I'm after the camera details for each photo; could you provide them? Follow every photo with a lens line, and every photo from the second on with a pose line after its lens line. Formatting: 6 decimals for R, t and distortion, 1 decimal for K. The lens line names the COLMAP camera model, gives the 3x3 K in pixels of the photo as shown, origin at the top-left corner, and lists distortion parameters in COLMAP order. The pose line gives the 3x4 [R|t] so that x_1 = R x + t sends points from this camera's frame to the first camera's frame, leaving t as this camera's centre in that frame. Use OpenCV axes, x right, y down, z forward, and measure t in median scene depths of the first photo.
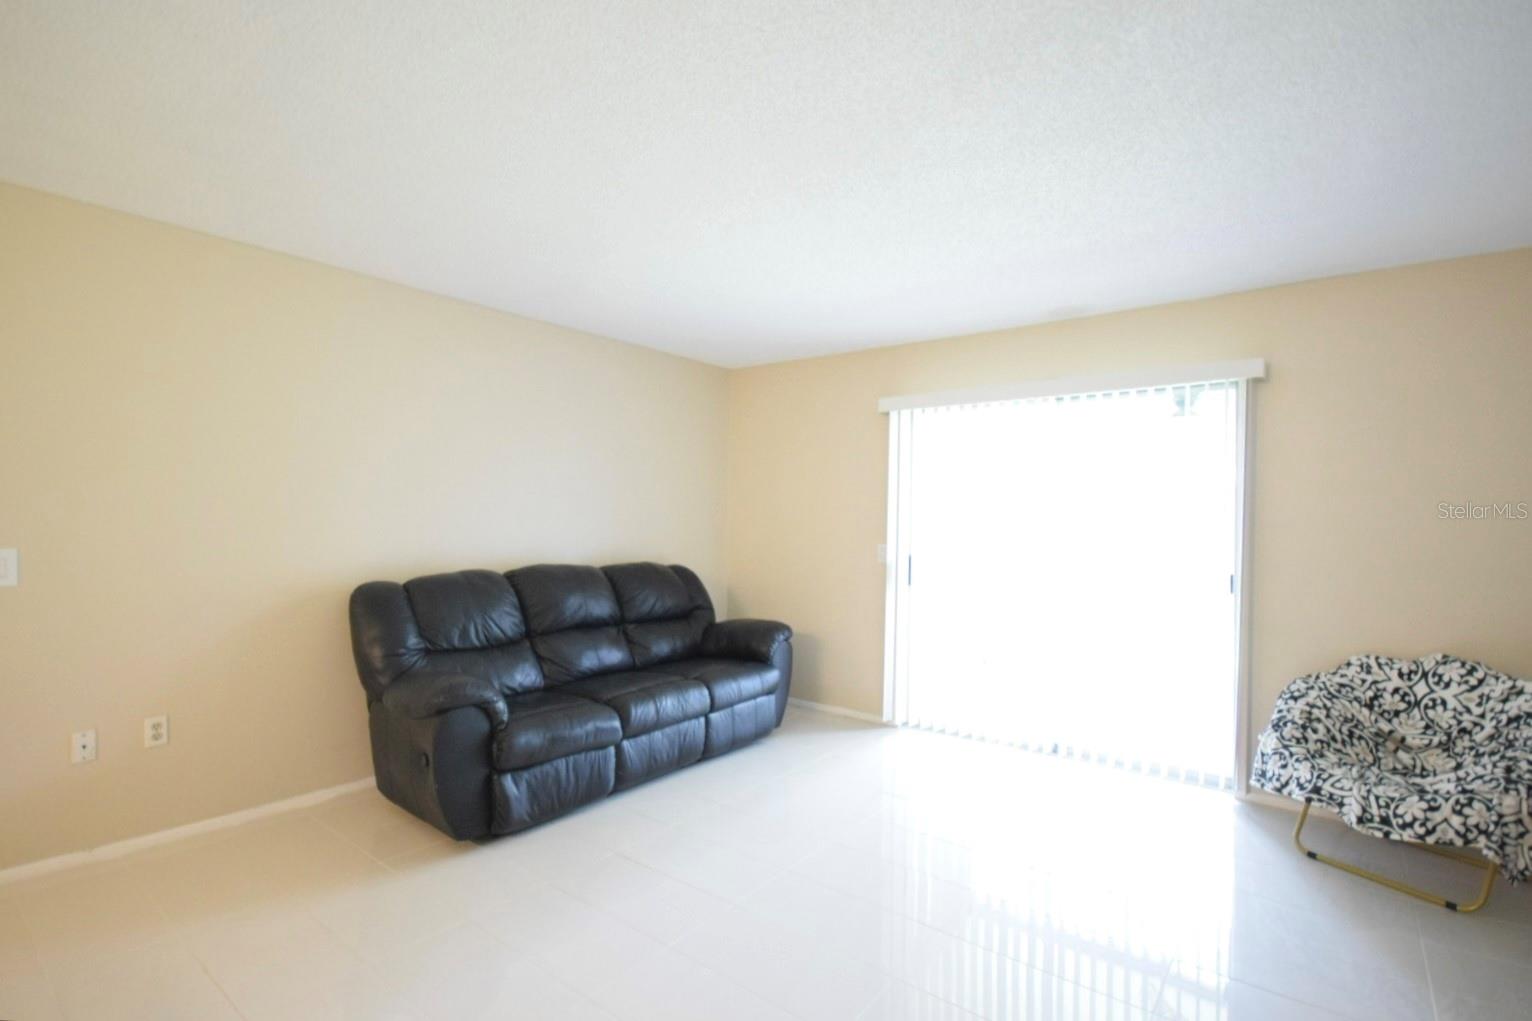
lens RADIAL K [[712.3, 0, 745.3], [0, 712.3, 516.7], [0, 0, 1]] dist [0.000327, -0.006856]
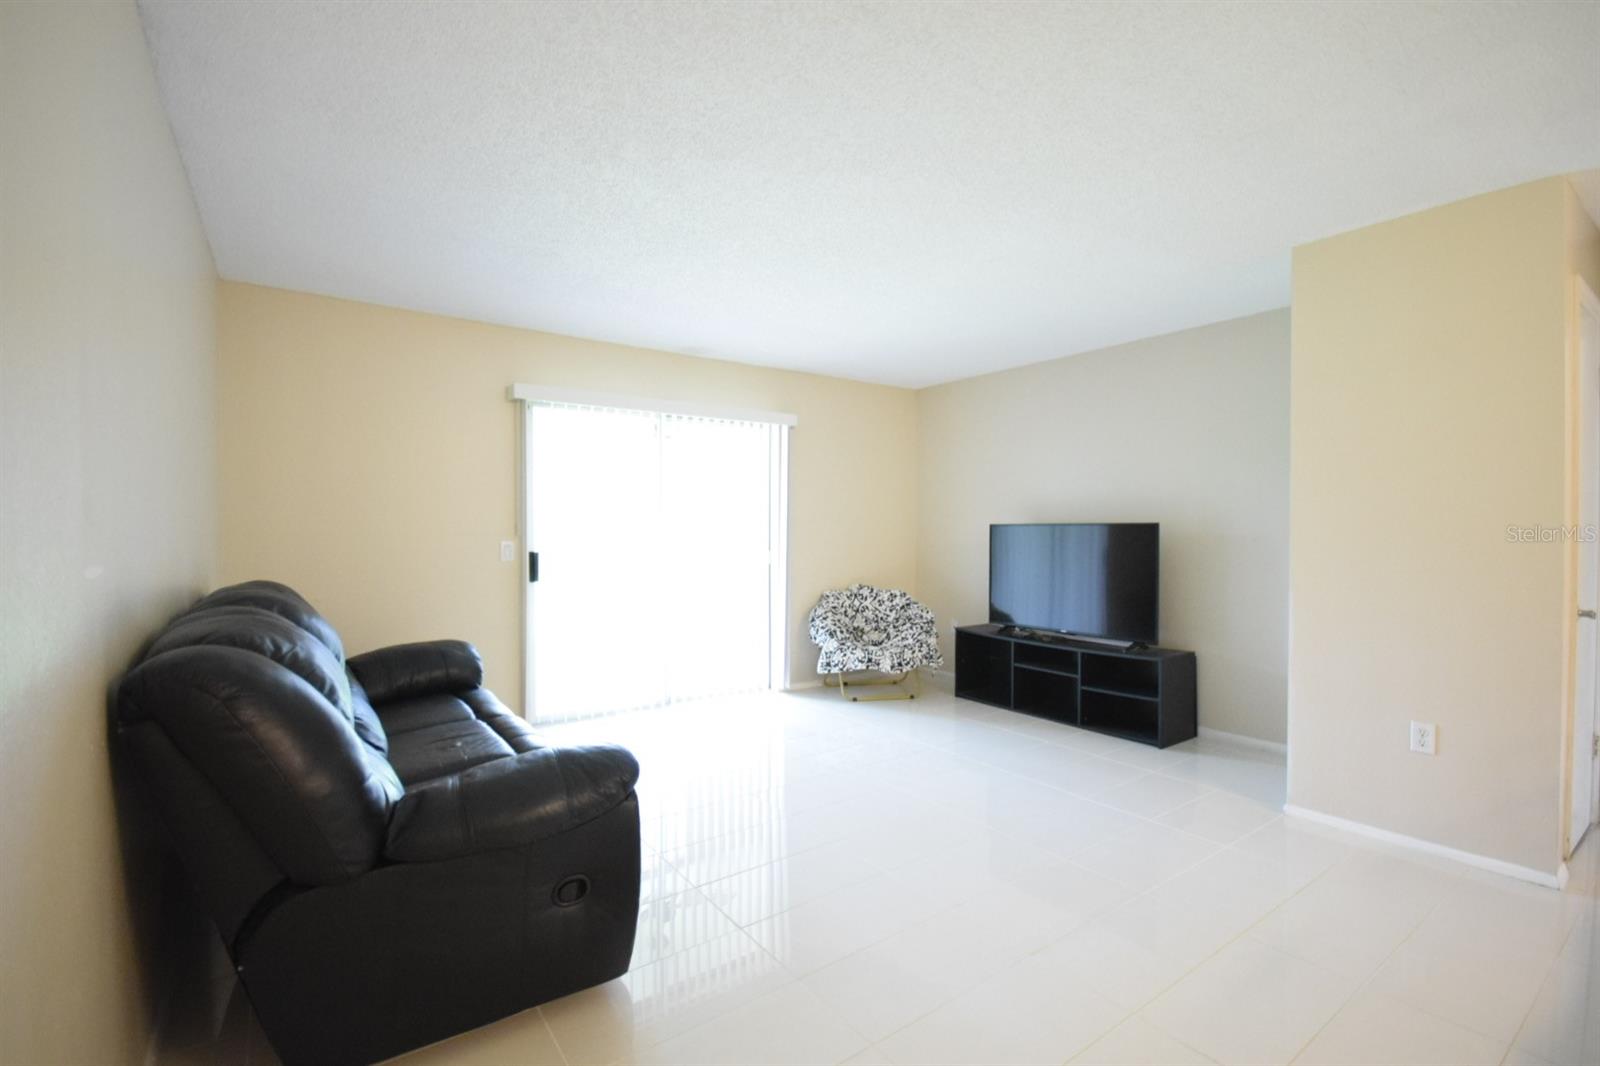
lens RADIAL K [[725.8, 0, 813.2], [0, 725.8, 543.6], [0, 0, 1]] dist [0.028848, -0.017689]
pose [[0.273248, -0.033717, 0.961353, -0.691184], [-0.003153, 0.999349, 0.035946, 0.008035], [-0.961938, -0.012854, 0.272964, 0.411123]]
